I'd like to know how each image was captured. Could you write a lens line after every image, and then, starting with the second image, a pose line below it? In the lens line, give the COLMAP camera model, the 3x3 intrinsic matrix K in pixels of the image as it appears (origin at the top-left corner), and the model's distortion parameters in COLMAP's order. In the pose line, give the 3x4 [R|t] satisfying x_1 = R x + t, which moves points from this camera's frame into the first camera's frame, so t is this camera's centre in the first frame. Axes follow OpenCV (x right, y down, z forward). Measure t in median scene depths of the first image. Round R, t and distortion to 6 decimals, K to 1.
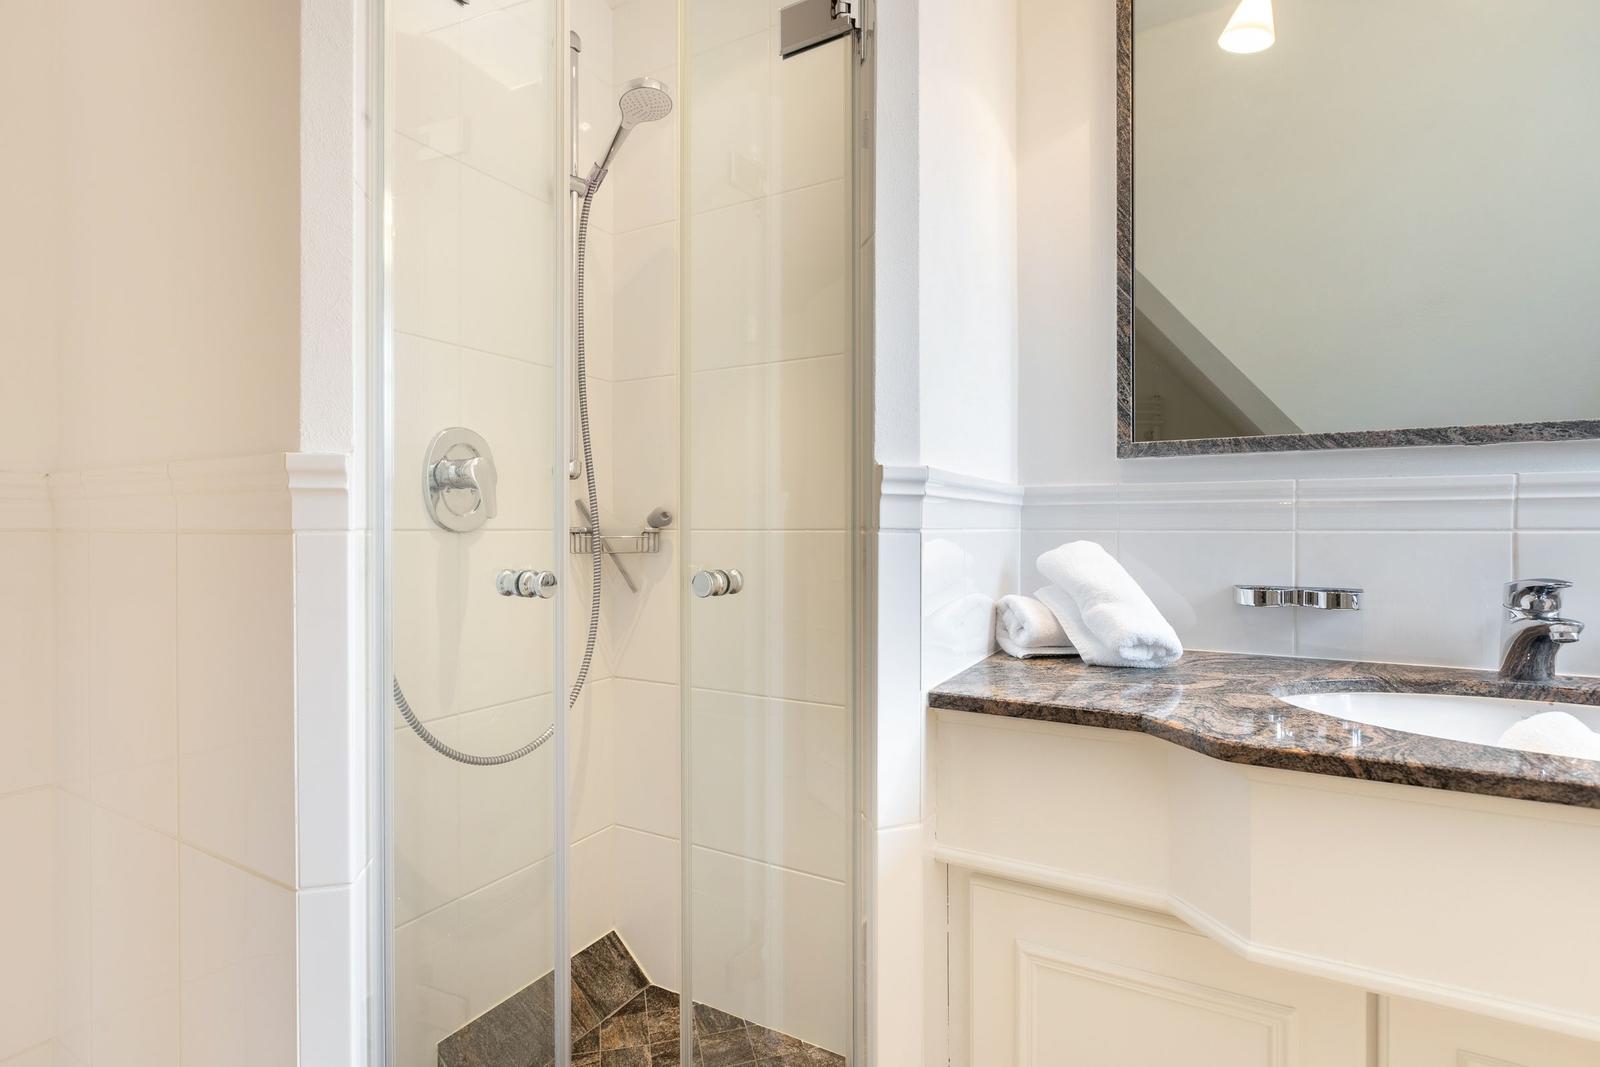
lens RADIAL K [[778.5, 0, 801.7], [0, 778.5, 533.8], [0, 0, 1]] dist [0.008882, -0.003058]
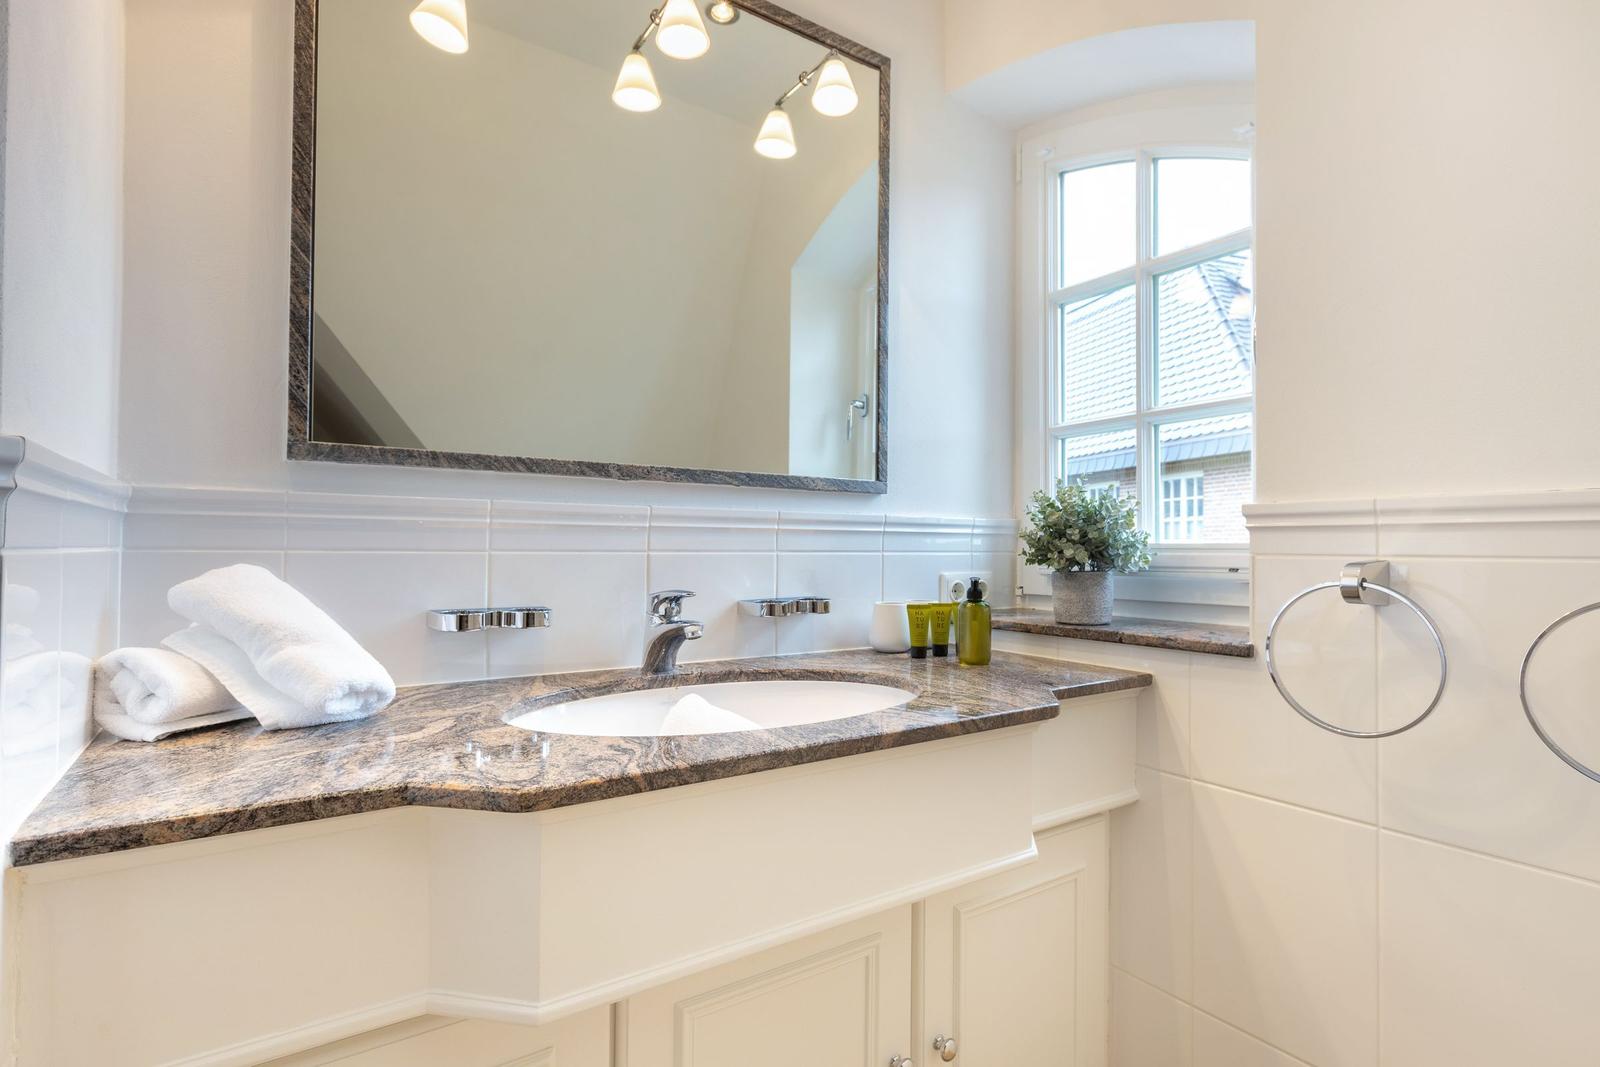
lens RADIAL K [[778.5, 0, 802.8], [0, 778.5, 537.3], [0, 0, 1]] dist [0.008882, -0.003058]
pose [[0.447047, 0.016949, 0.894350, -0.079699], [-0.002533, 0.999840, -0.017682, -0.005810], [-0.894507, 0.005640, 0.447018, 0.213999]]
